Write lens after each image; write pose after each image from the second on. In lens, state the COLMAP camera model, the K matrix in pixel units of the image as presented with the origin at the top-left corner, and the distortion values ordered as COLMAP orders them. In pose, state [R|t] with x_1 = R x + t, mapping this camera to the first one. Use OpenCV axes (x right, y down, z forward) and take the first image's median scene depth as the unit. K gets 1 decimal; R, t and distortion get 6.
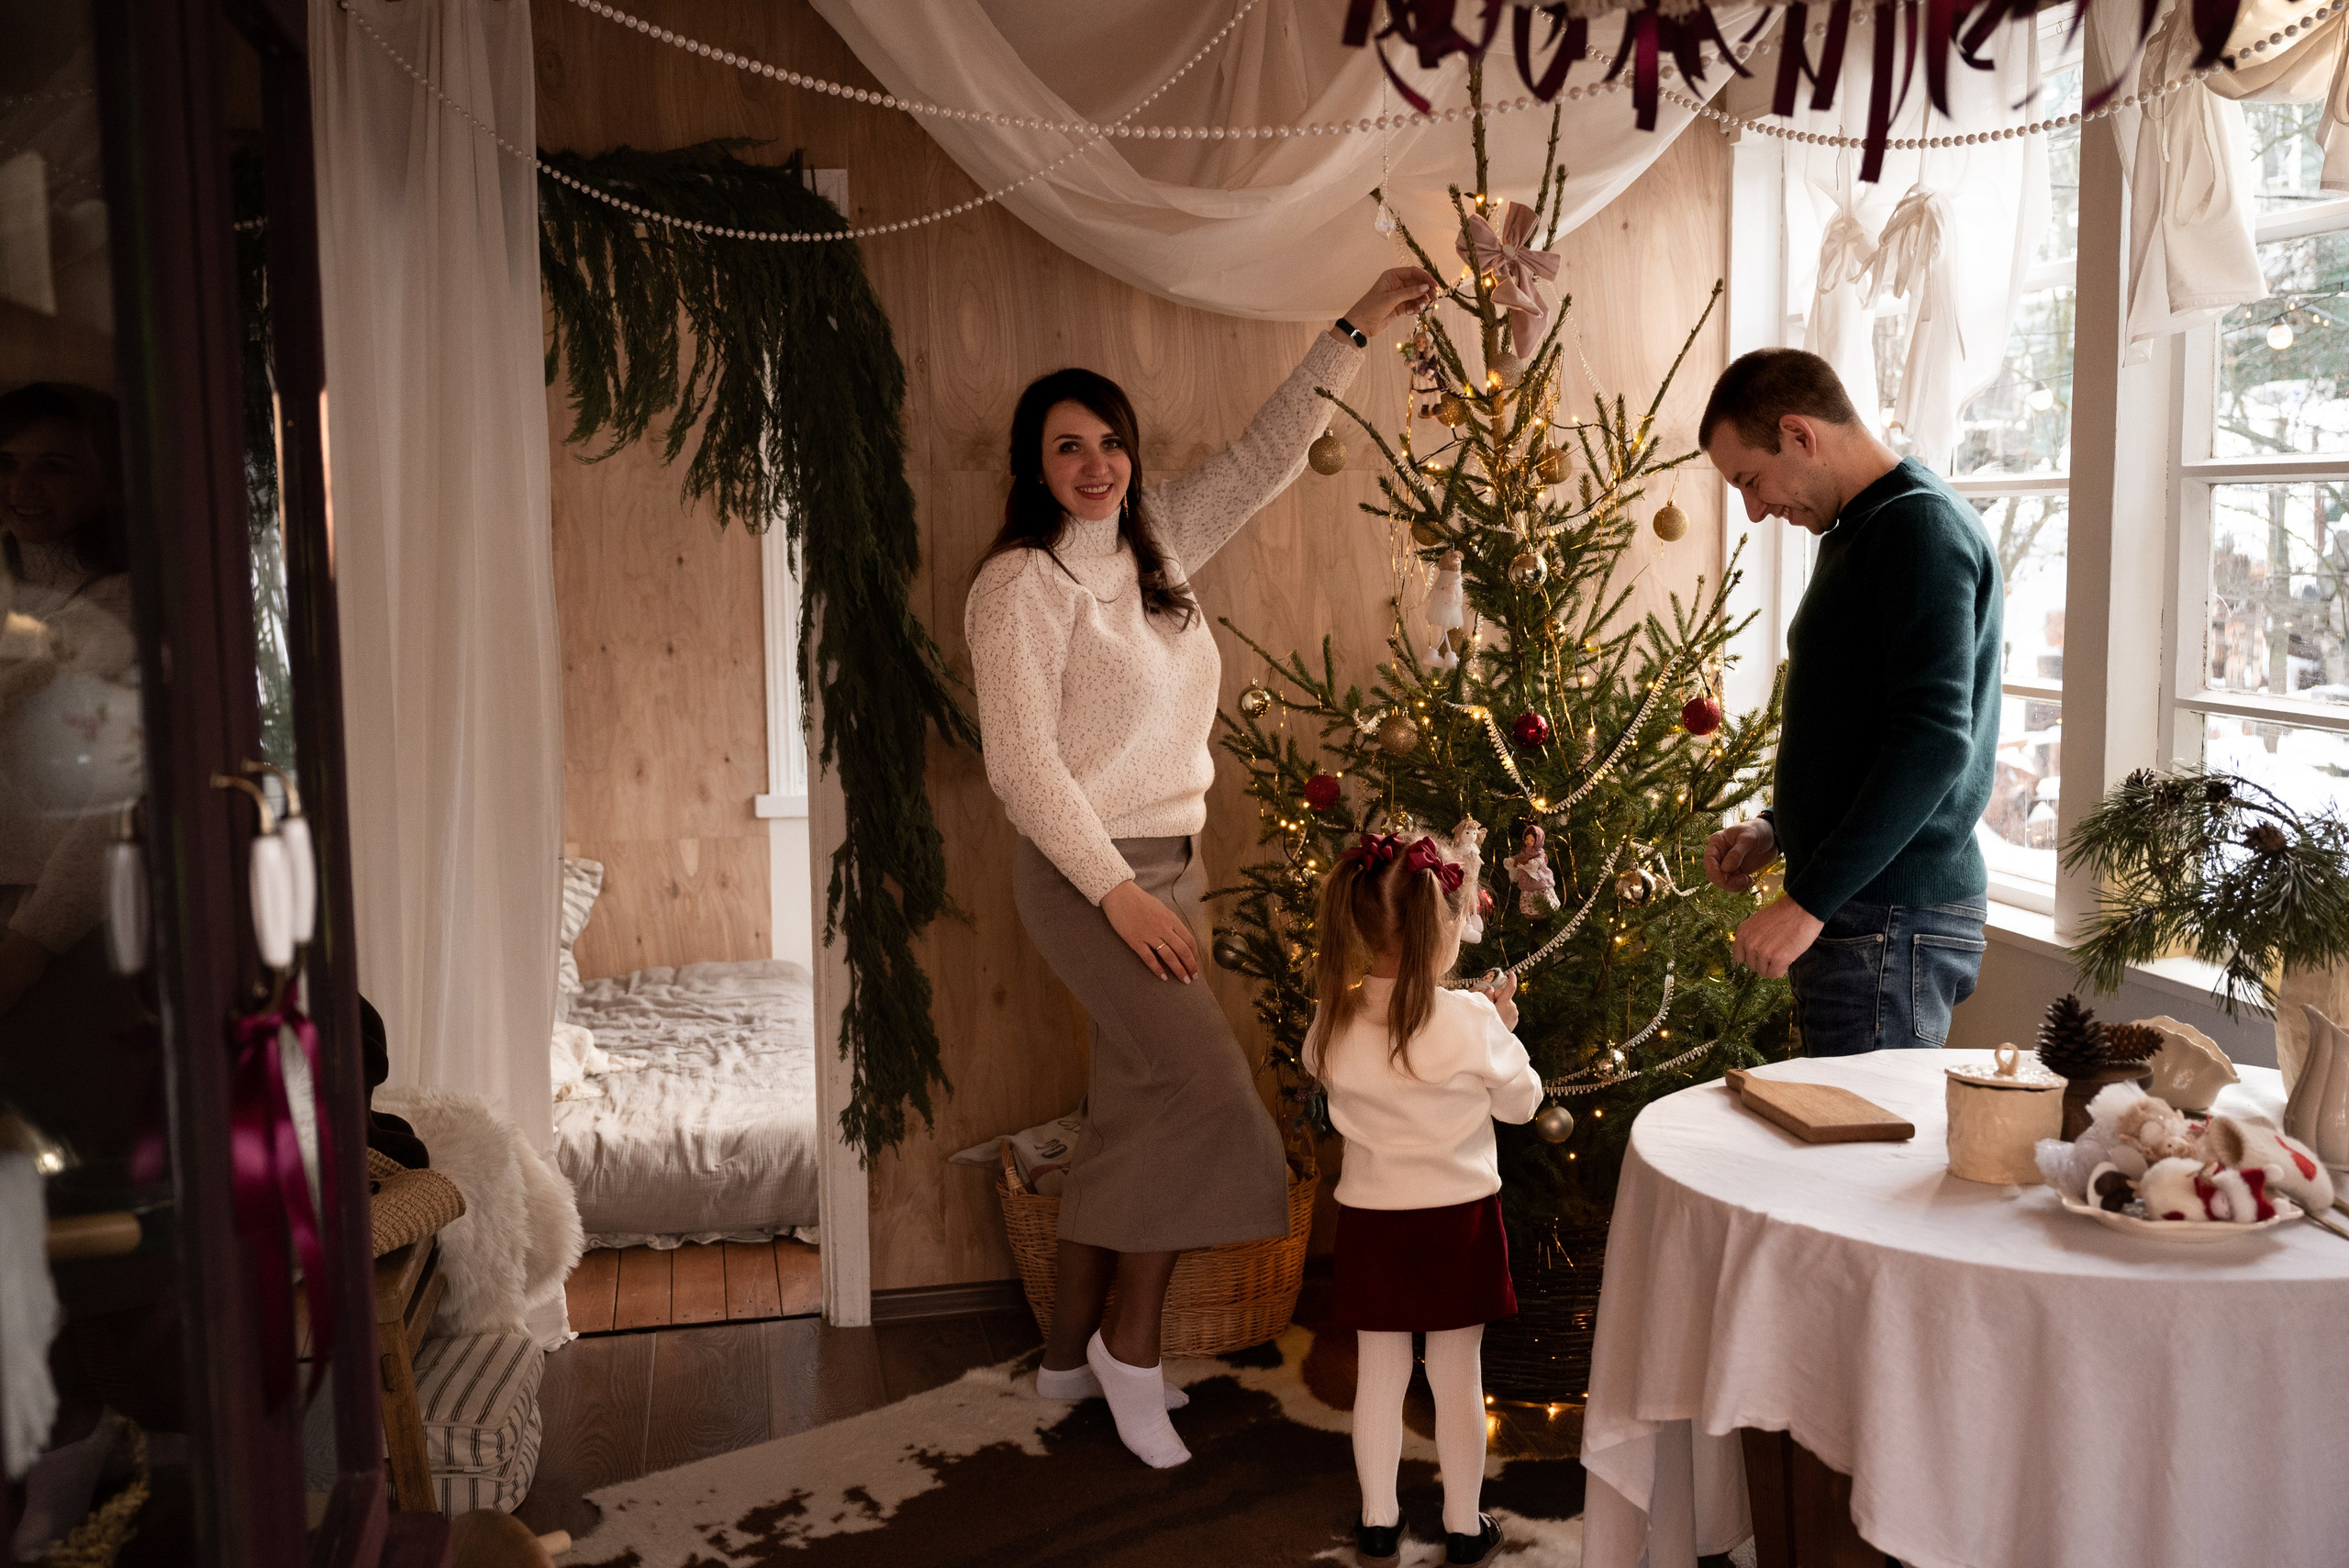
lens RADIAL K [[2425.4, 0, 1178.3], [0, 2425.4, 774.8], [0, 0, 1]] dist [-0.017303, 0.000000]
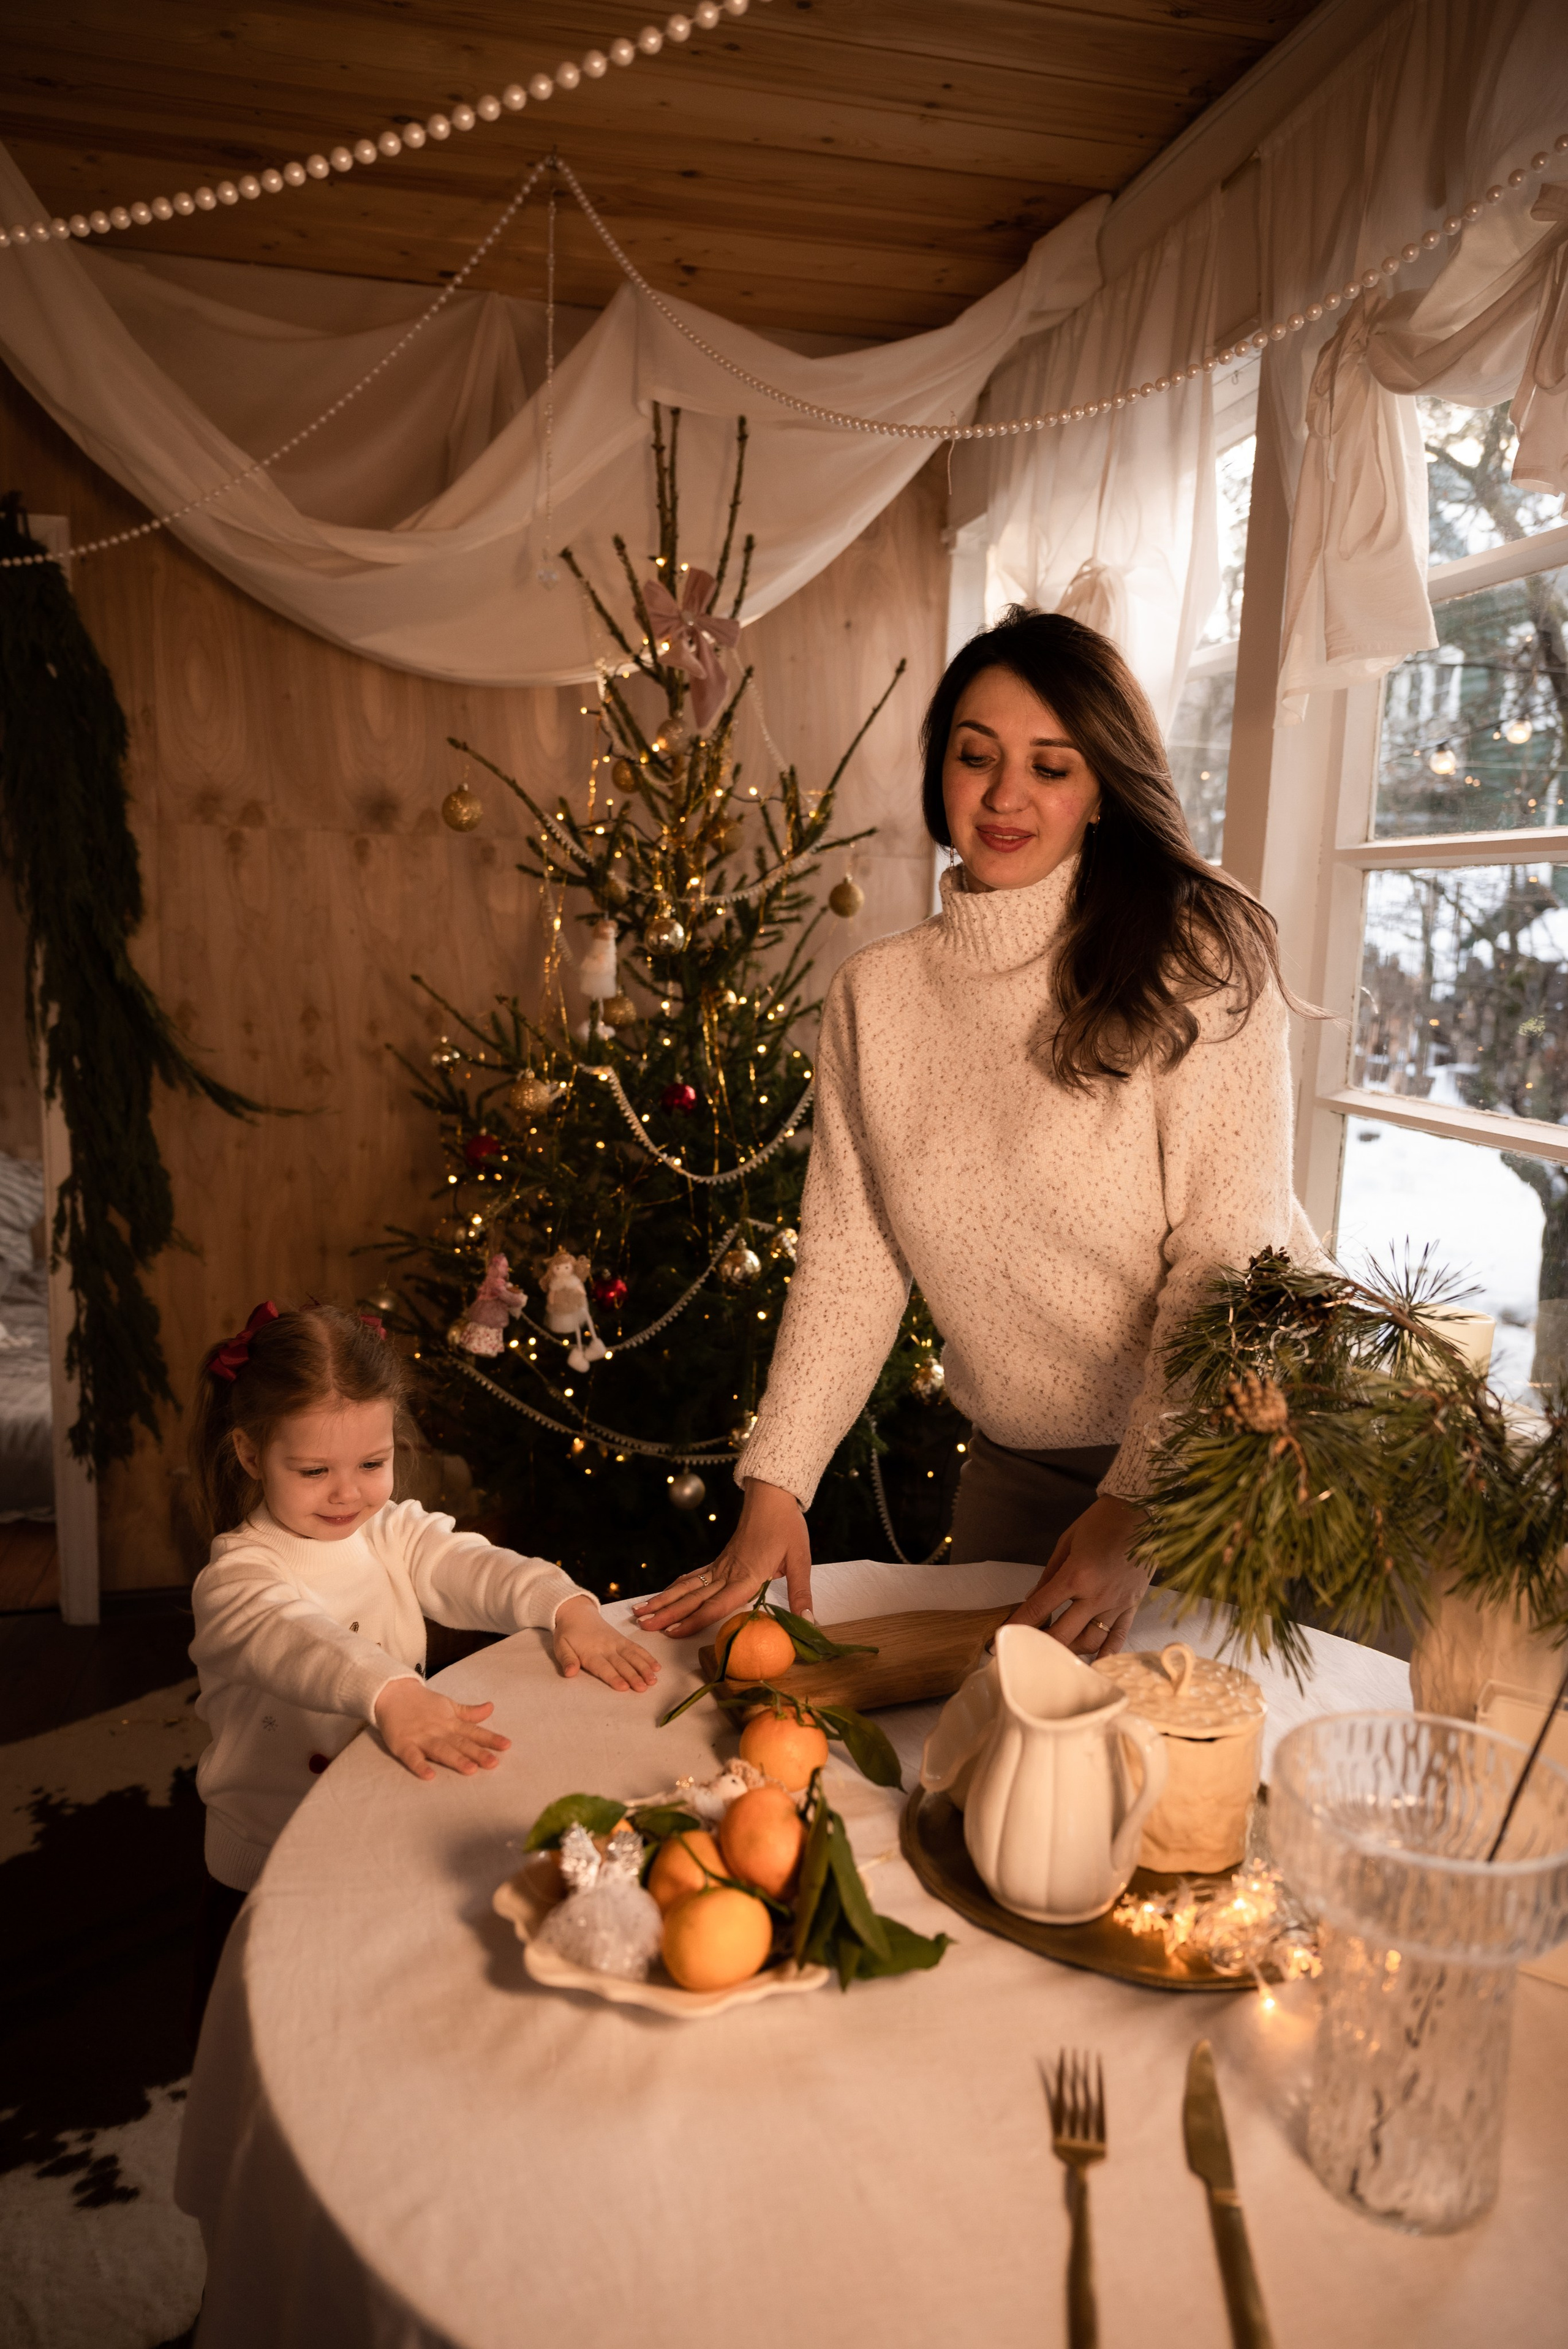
lens RADIAL K [[1591.7, 0, 768.8], [0, 1591.7, 1173.4], [0, 0, 1]] dist [-0.013171, 0.011852]
pose [[0.998537, 0.035114, 0.041109, 0.146291], [-0.037165, 0.998046, 0.050235, -0.020687], [-0.039264, -0.051690, 0.997891, 0.323810]]
